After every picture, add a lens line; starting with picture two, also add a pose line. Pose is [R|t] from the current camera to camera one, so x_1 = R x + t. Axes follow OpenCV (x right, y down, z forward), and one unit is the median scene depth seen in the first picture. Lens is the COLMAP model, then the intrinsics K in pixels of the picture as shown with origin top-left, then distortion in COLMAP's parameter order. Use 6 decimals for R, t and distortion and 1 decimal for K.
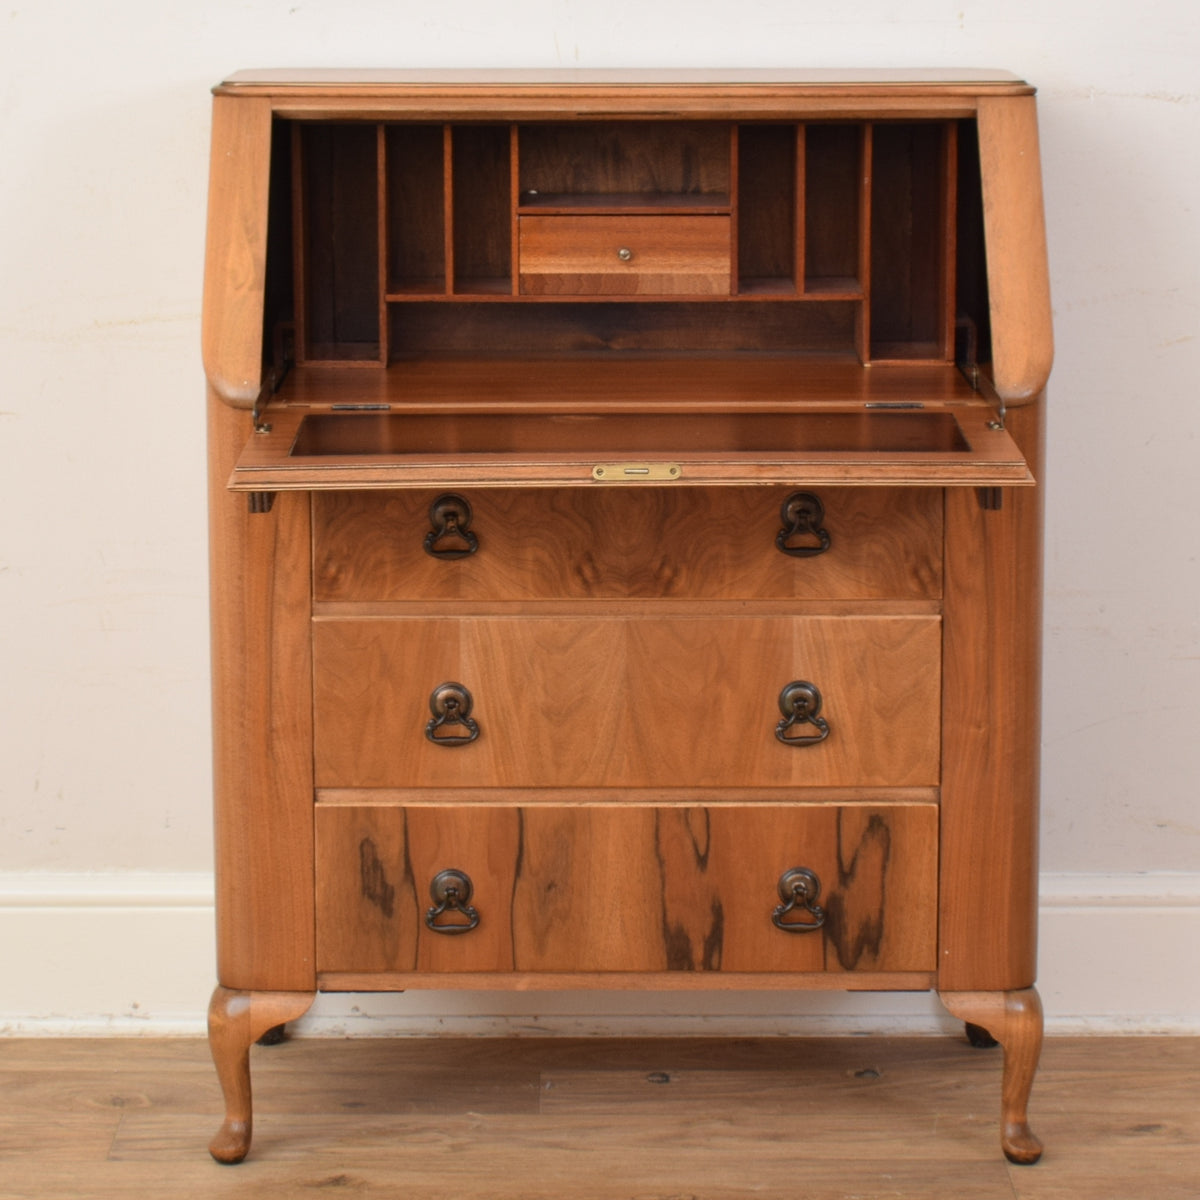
lens RADIAL K [[4054.6, 0, 599.7], [0, 4054.6, 517.7], [0, 0, 1]] dist [-0.044868, 0.344453]
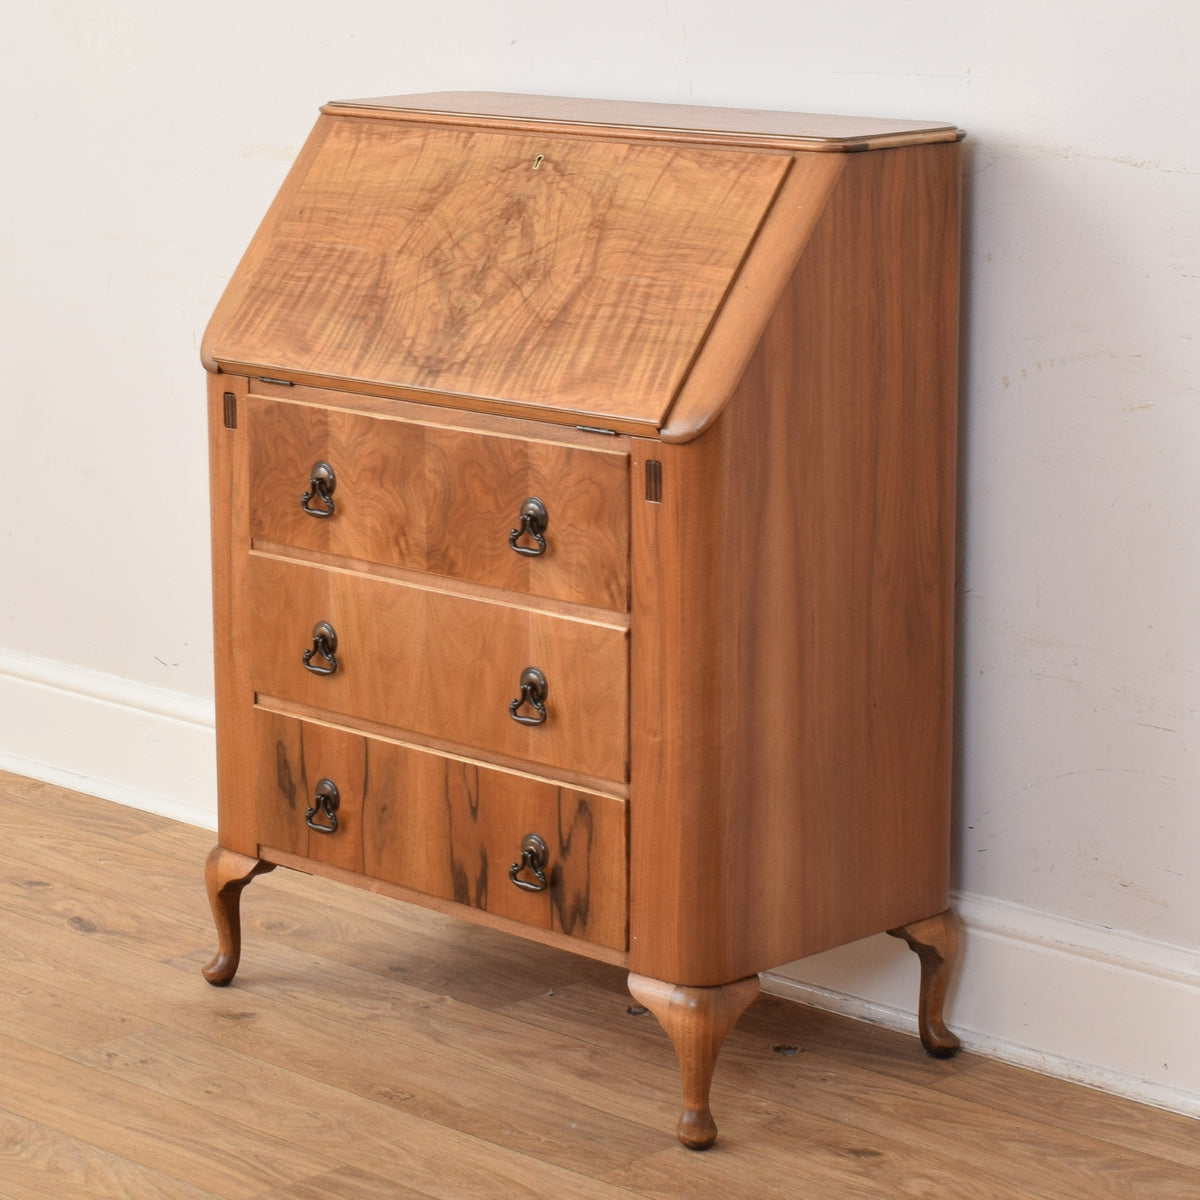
lens RADIAL K [[3505.8, 0, 600.0], [0, 3505.8, 600.0], [0, 0, 1]] dist [-0.009487, -0.140901]
pose [[0.717545, 0.145575, -0.681129, 0.693913], [-0.110685, 0.989320, 0.094841, -0.069167], [0.687662, 0.007338, 0.725994, 0.305446]]
